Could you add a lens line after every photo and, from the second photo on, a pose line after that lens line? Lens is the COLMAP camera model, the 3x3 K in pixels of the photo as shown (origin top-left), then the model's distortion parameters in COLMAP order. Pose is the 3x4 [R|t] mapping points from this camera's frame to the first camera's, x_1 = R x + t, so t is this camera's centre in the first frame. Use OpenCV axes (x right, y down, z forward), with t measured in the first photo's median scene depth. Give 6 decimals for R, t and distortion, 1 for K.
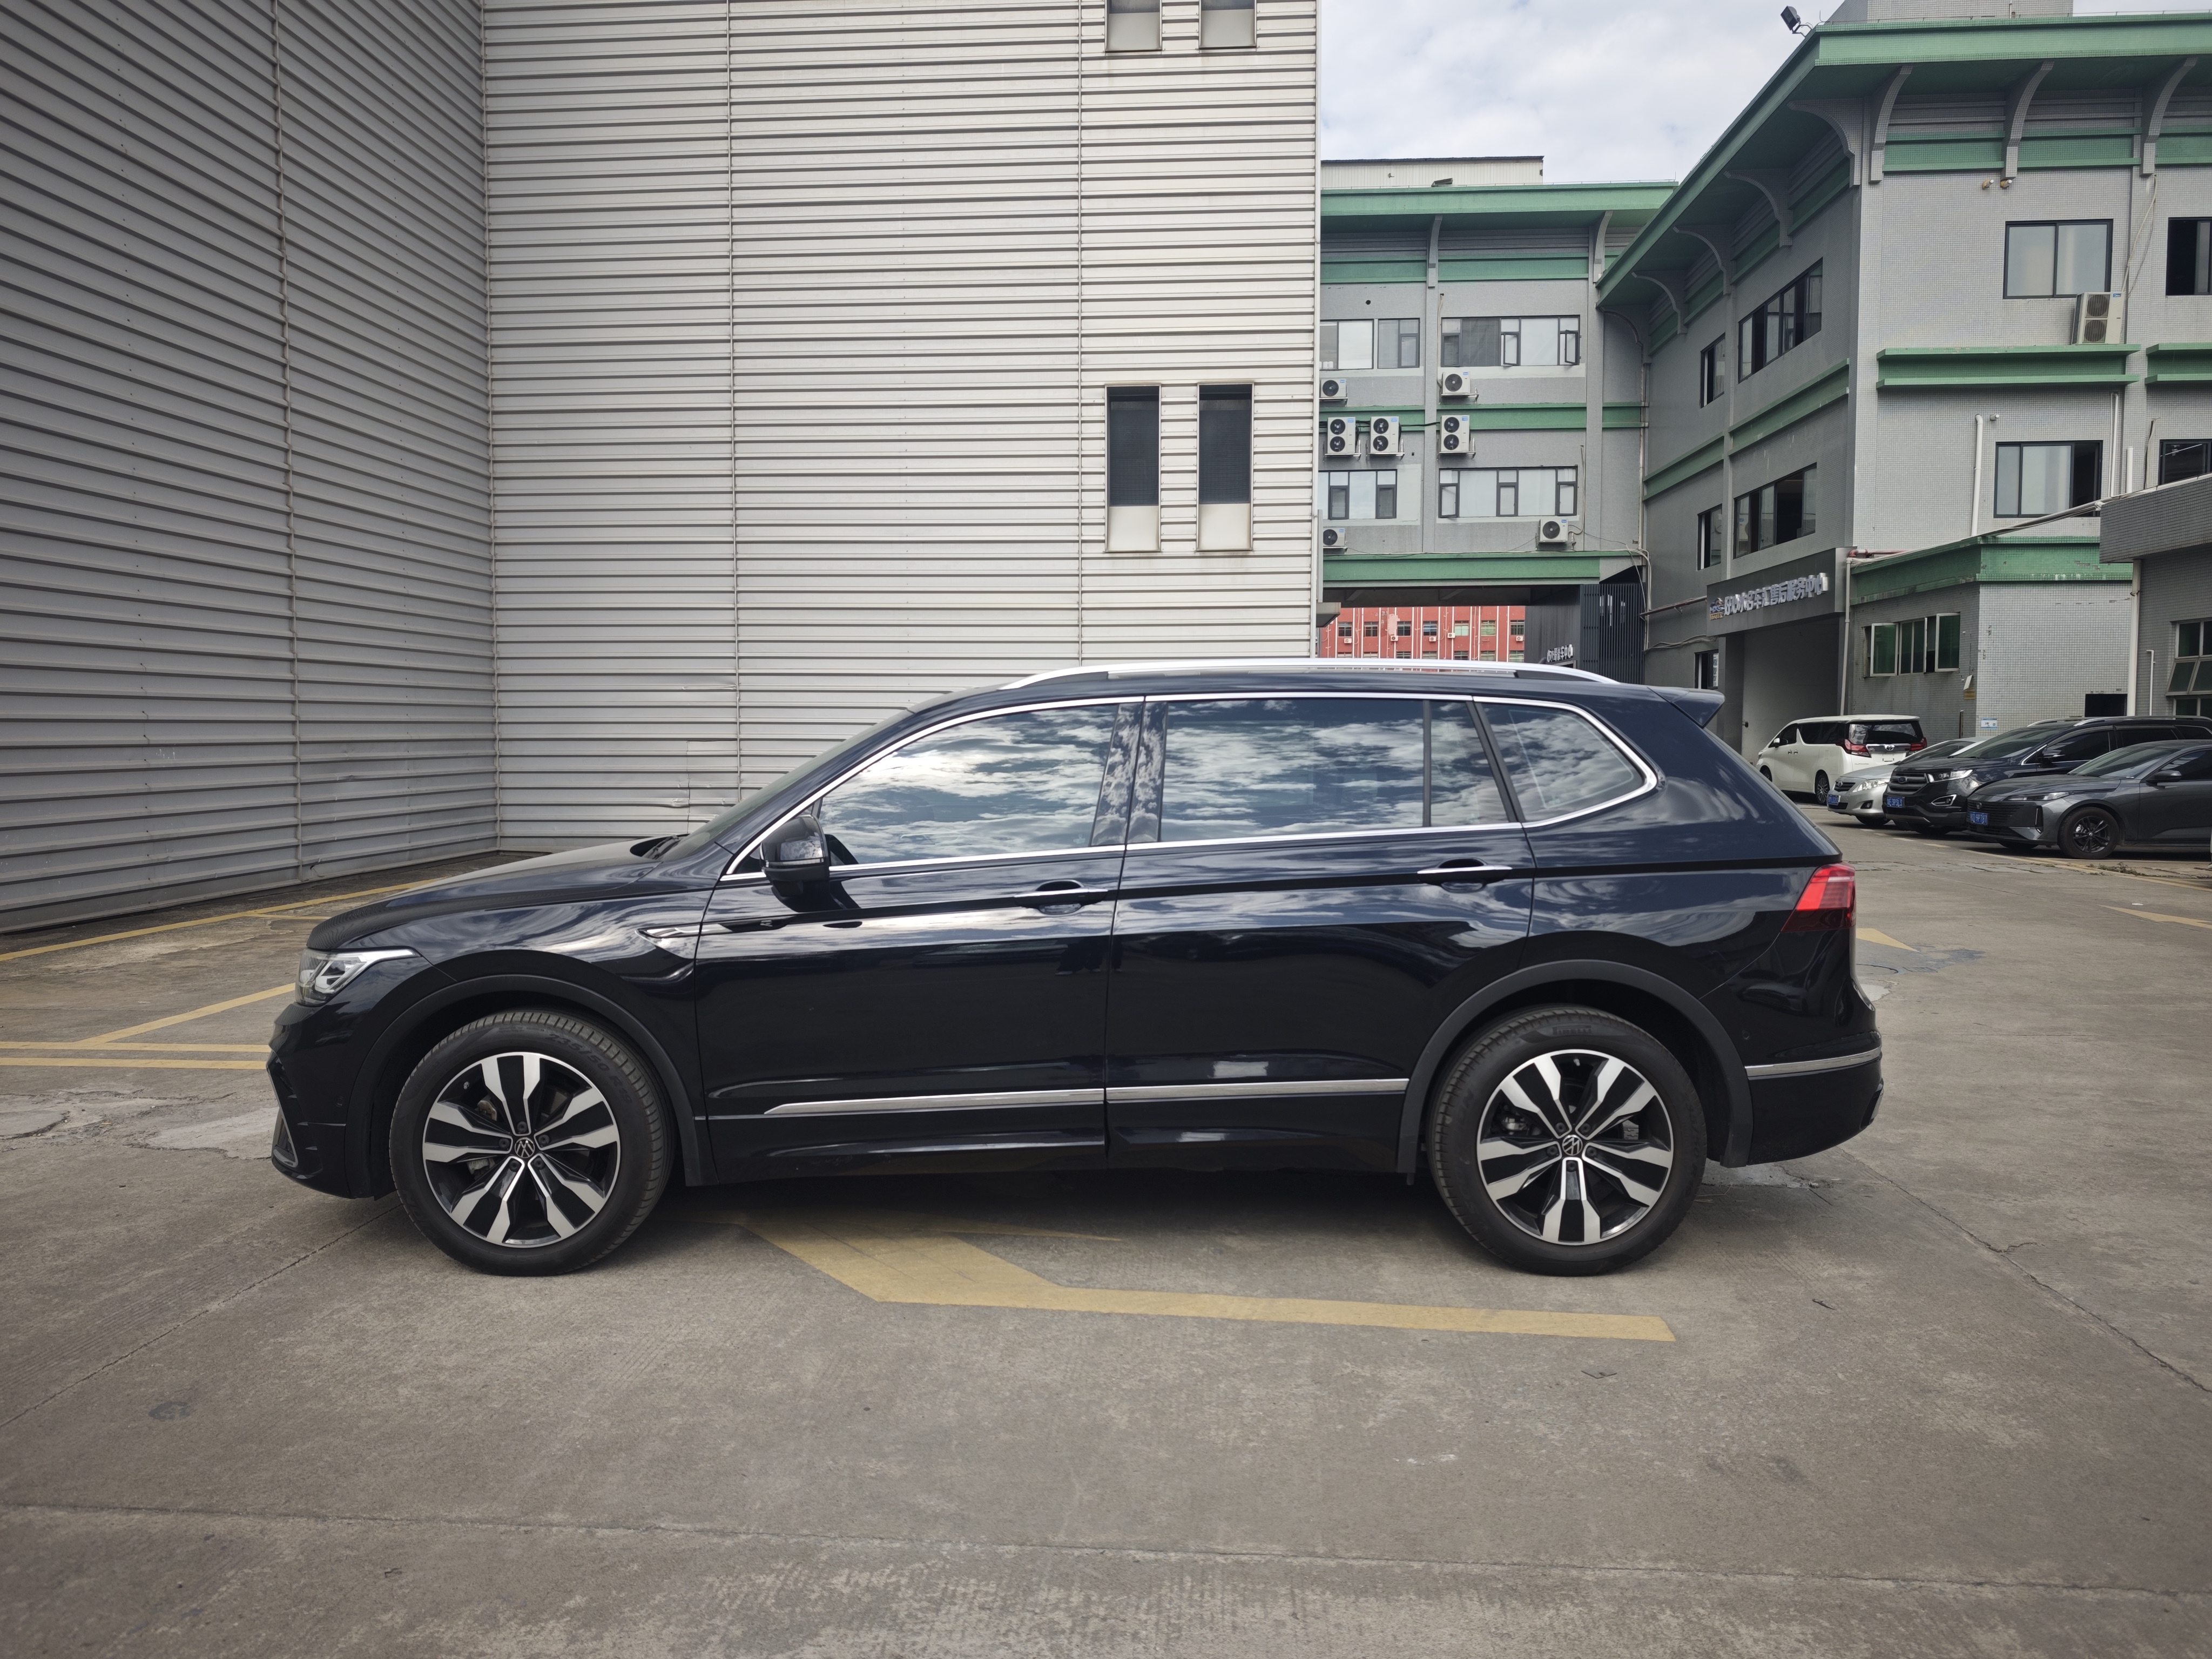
lens RADIAL K [[1541.6, 0, 1098.3], [0, 1541.6, 817.4], [0, 0, 1]] dist [-0.002528, 0.001793]
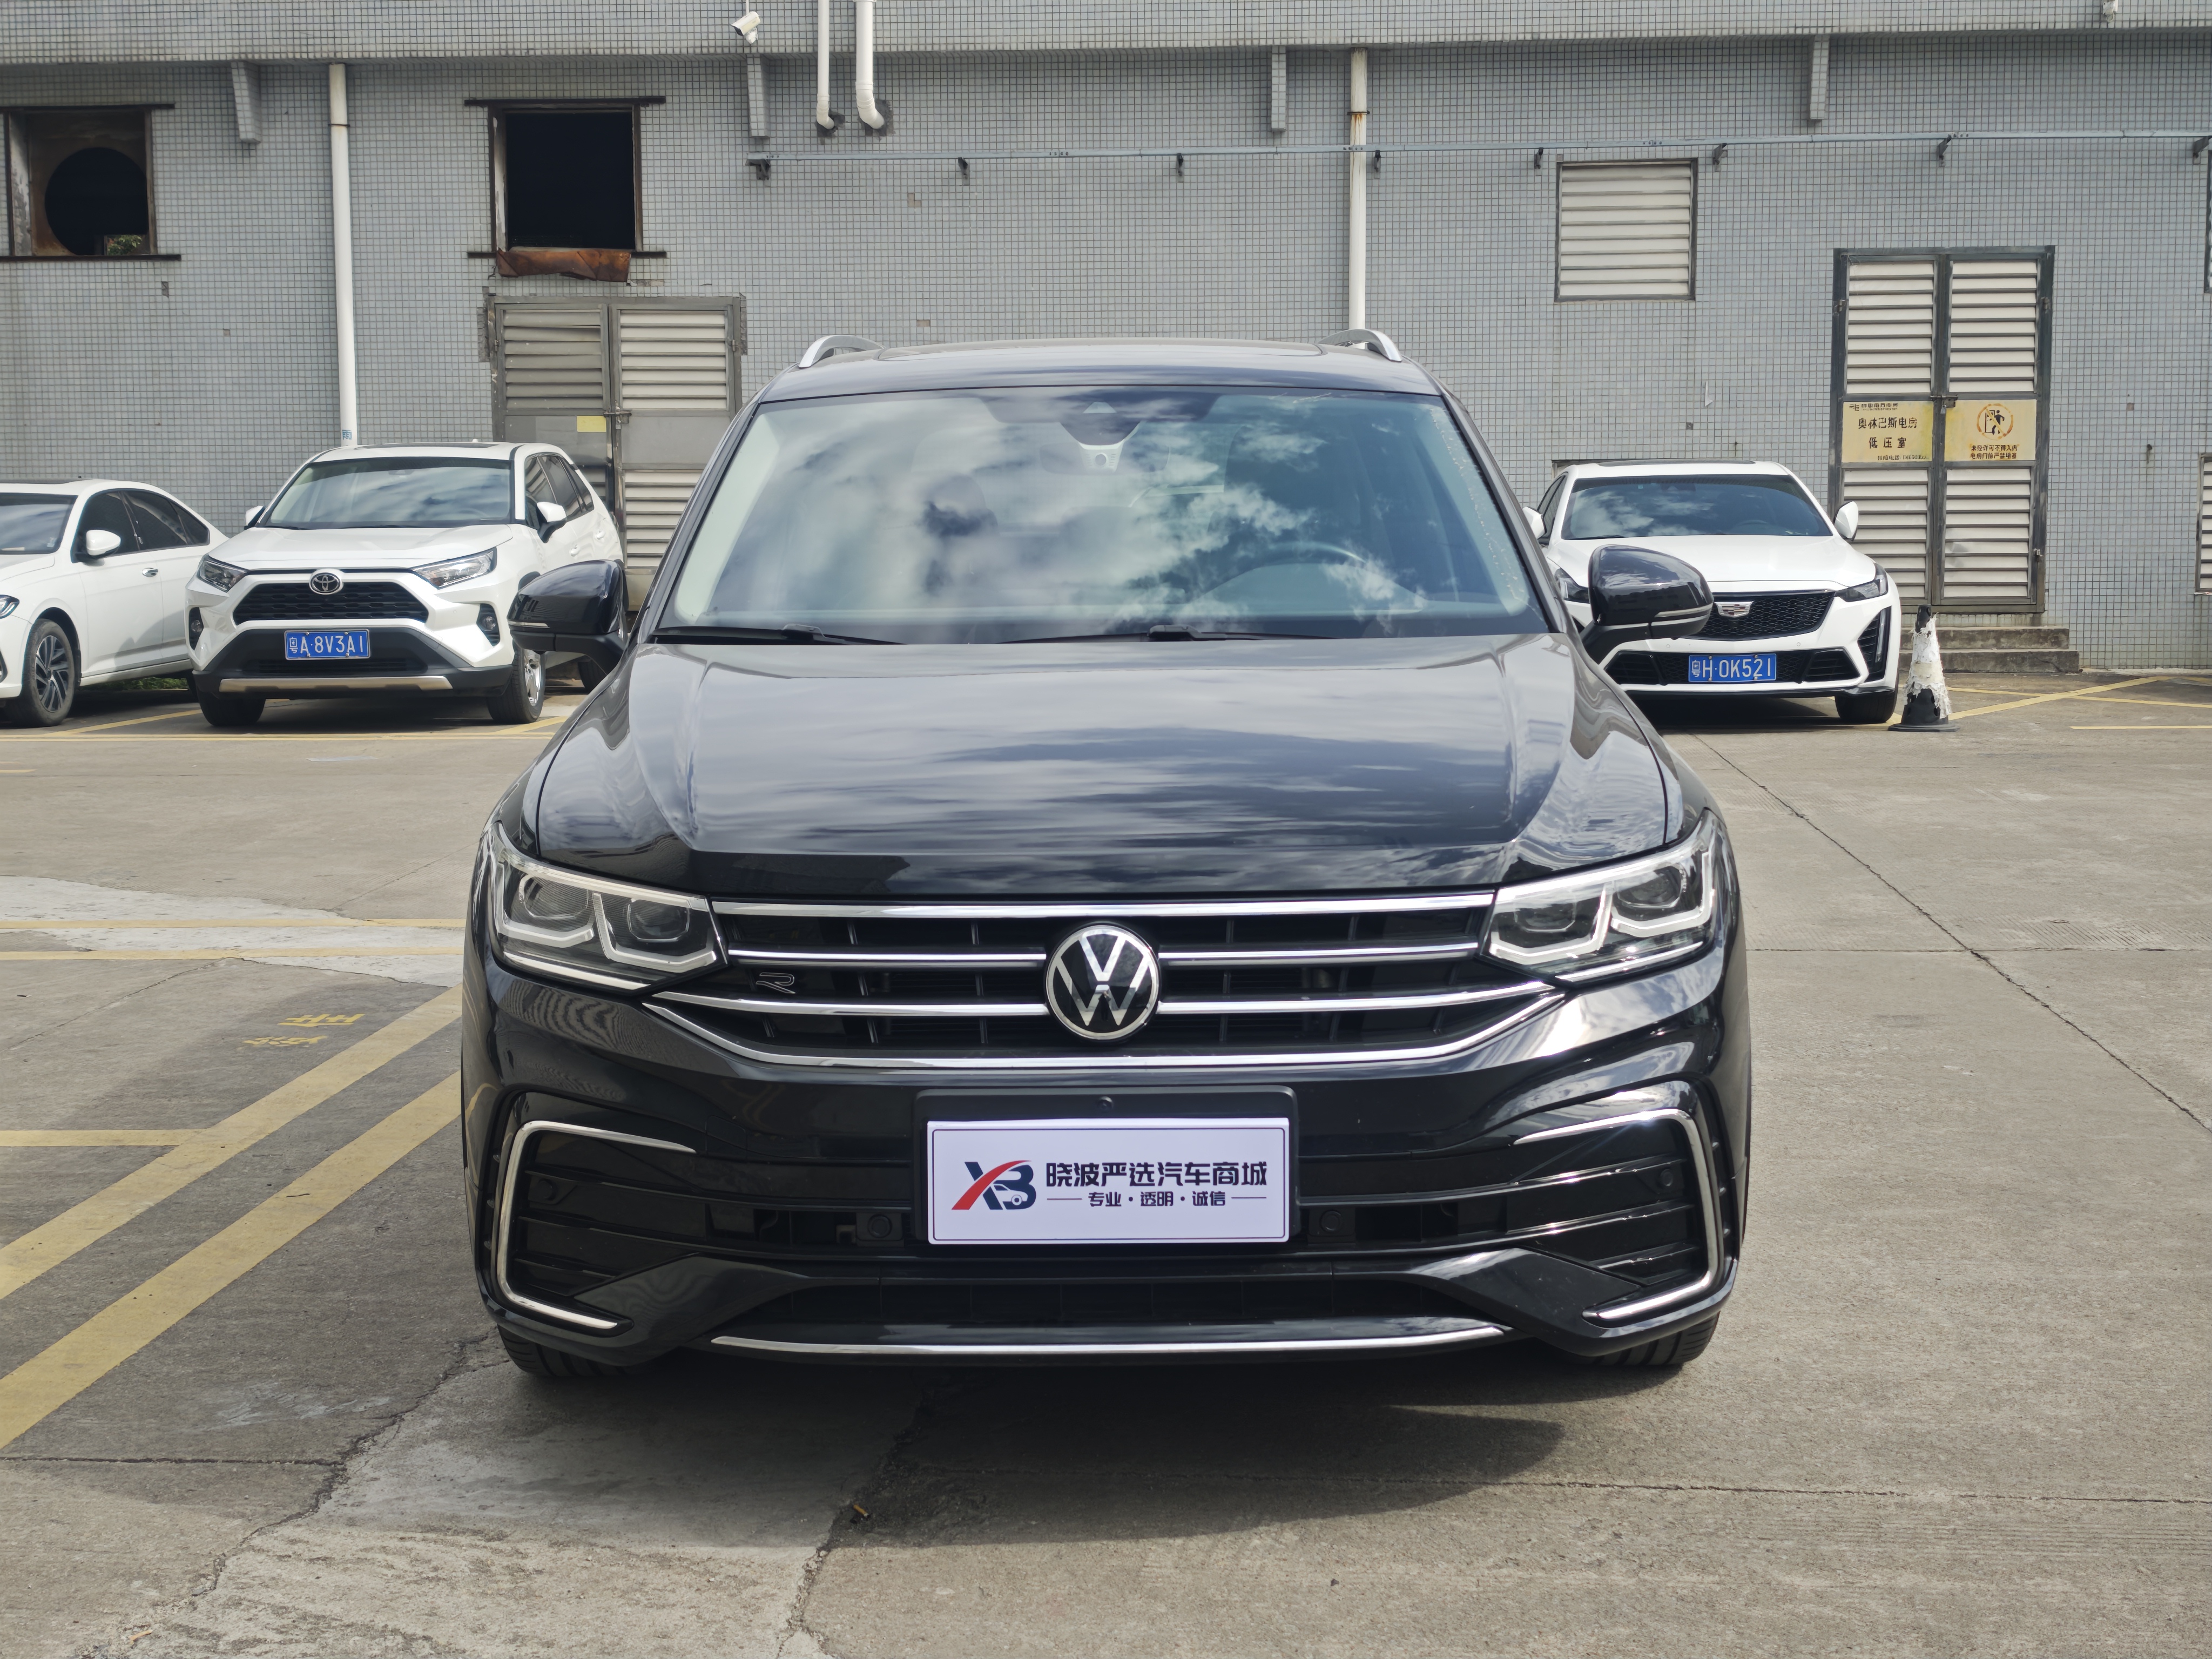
lens RADIAL K [[3054.9, 0, 1093.8], [0, 3054.9, 788.5], [0, 0, 1]] dist [0.216859, -0.777749]
pose [[0.003974, -0.103427, 0.994629, -1.469164], [0.064197, 0.992612, 0.102961, -0.047025], [-0.997929, 0.063443, 0.010585, 1.154540]]
